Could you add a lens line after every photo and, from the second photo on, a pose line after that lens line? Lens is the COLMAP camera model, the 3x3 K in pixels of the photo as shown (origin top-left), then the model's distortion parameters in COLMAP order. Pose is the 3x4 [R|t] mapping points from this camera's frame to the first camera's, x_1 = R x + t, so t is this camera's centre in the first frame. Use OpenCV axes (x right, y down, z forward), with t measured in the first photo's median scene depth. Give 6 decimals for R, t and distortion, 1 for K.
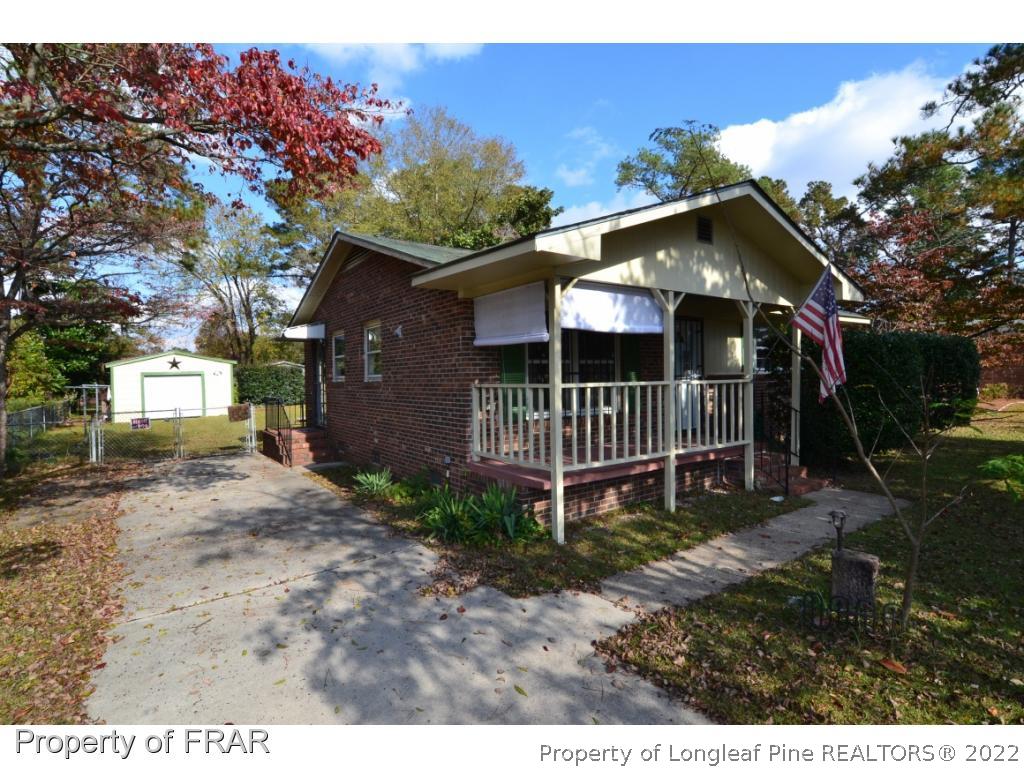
lens RADIAL K [[524.4, 0, 512.0], [0, 524.4, 384.0], [0, 0, 1]] dist [0.001306, 0.000147]
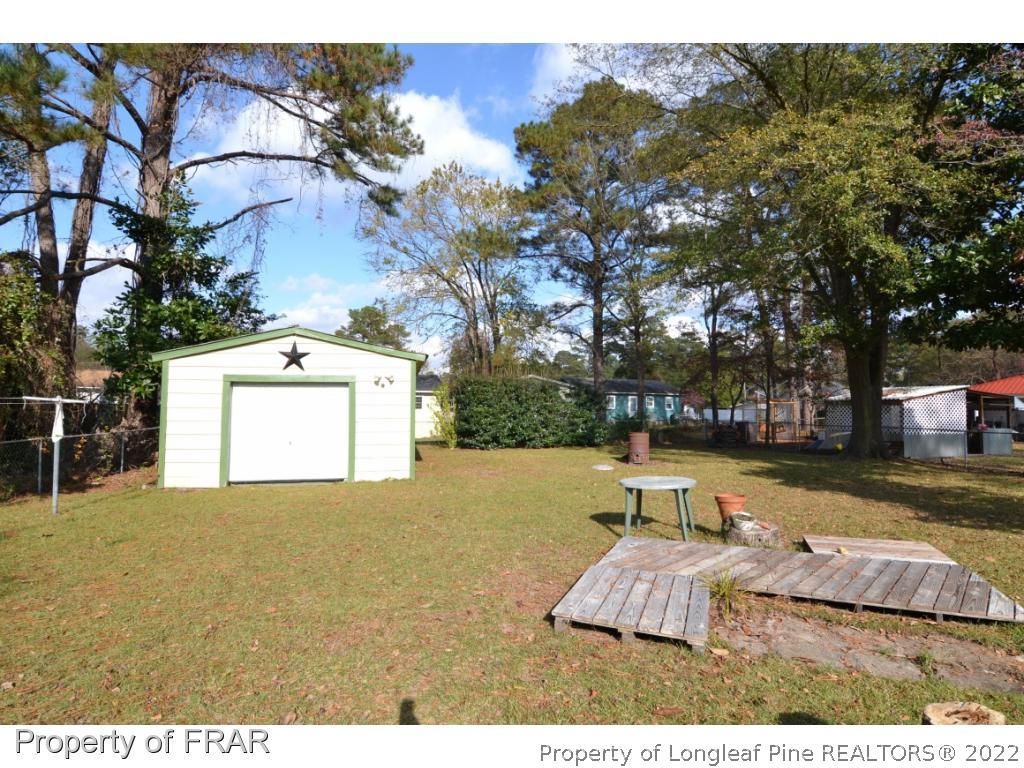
lens RADIAL K [[550.9, 0, 512.0], [0, 550.9, 384.0], [0, 0, 1]] dist [-0.000248, 0.000003]
pose [[0.899216, 0.005557, -0.437469, -0.123614], [-0.028444, 0.998546, -0.045783, -0.000264], [0.436579, 0.053612, 0.898067, 0.294280]]
